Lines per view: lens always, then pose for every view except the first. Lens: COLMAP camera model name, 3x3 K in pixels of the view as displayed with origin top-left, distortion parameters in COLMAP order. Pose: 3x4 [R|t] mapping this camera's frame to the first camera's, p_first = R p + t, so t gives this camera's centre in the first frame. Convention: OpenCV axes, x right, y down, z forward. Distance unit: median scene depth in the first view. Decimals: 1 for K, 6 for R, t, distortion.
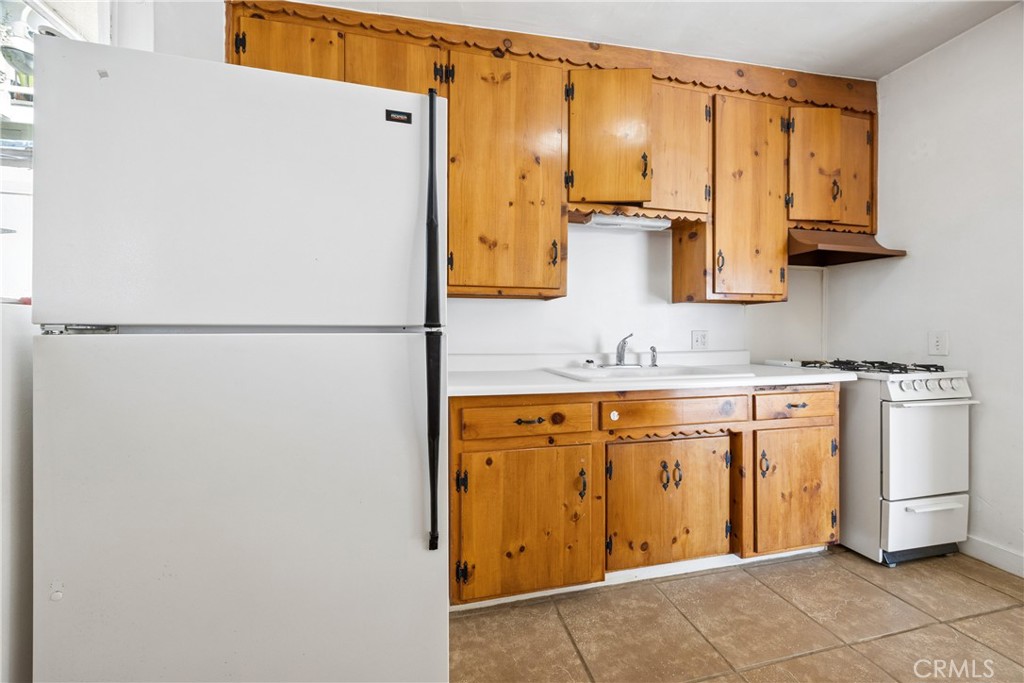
lens RADIAL K [[391.8, 0, 508.9], [0, 391.8, 332.5], [0, 0, 1]] dist [-0.003520, -0.000494]
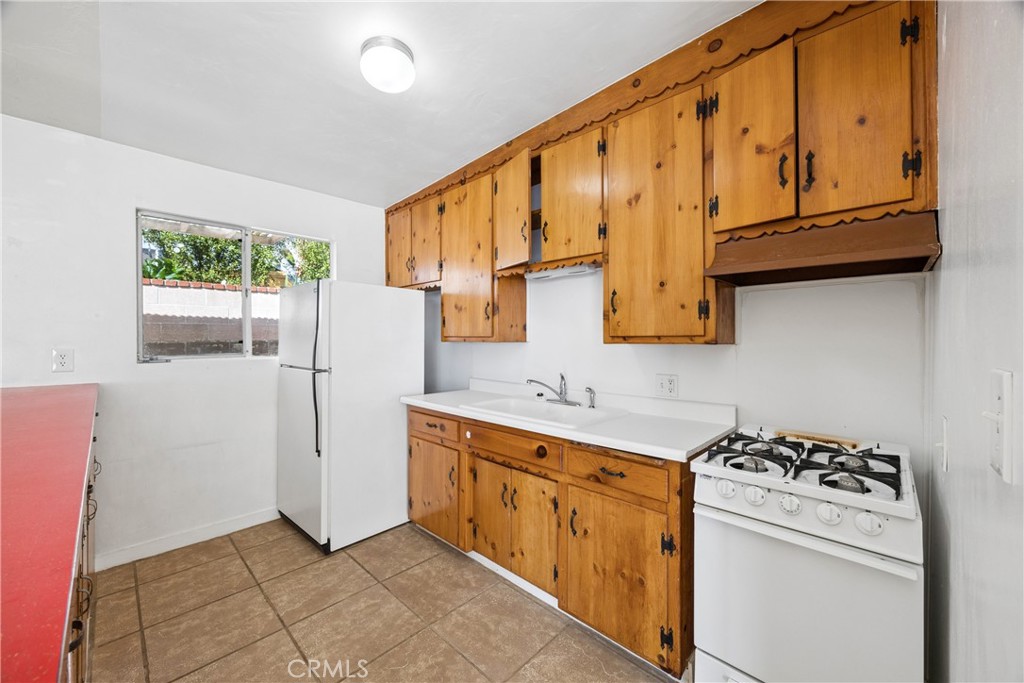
lens RADIAL K [[391.8, 0, 501.5], [0, 391.8, 333.8], [0, 0, 1]] dist [-0.003520, -0.000494]
pose [[0.531784, -0.012832, -0.846782, 1.330141], [0.002797, 0.999906, -0.013397, -0.108038], [0.846875, 0.004756, 0.531771, 0.325949]]
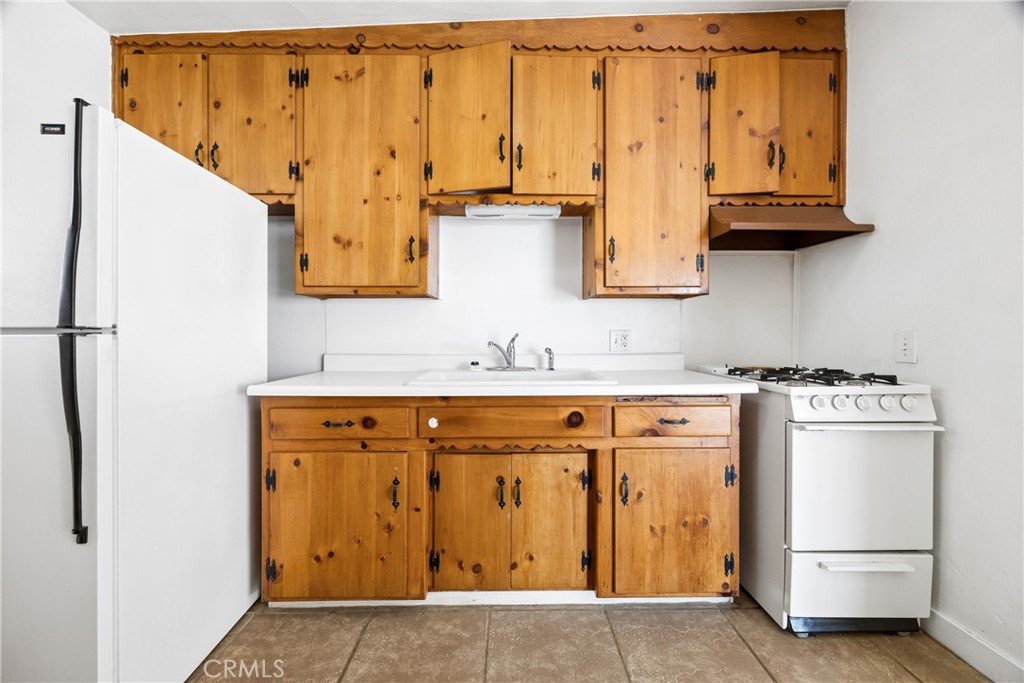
lens RADIAL K [[391.8, 0, 511.8], [0, 391.8, 332.3], [0, 0, 1]] dist [-0.003520, -0.000494]
pose [[0.976193, -0.001336, -0.216900, 0.578892], [0.001630, 0.999998, 0.001173, -0.001524], [0.216898, -0.001498, 0.976193, 0.122623]]
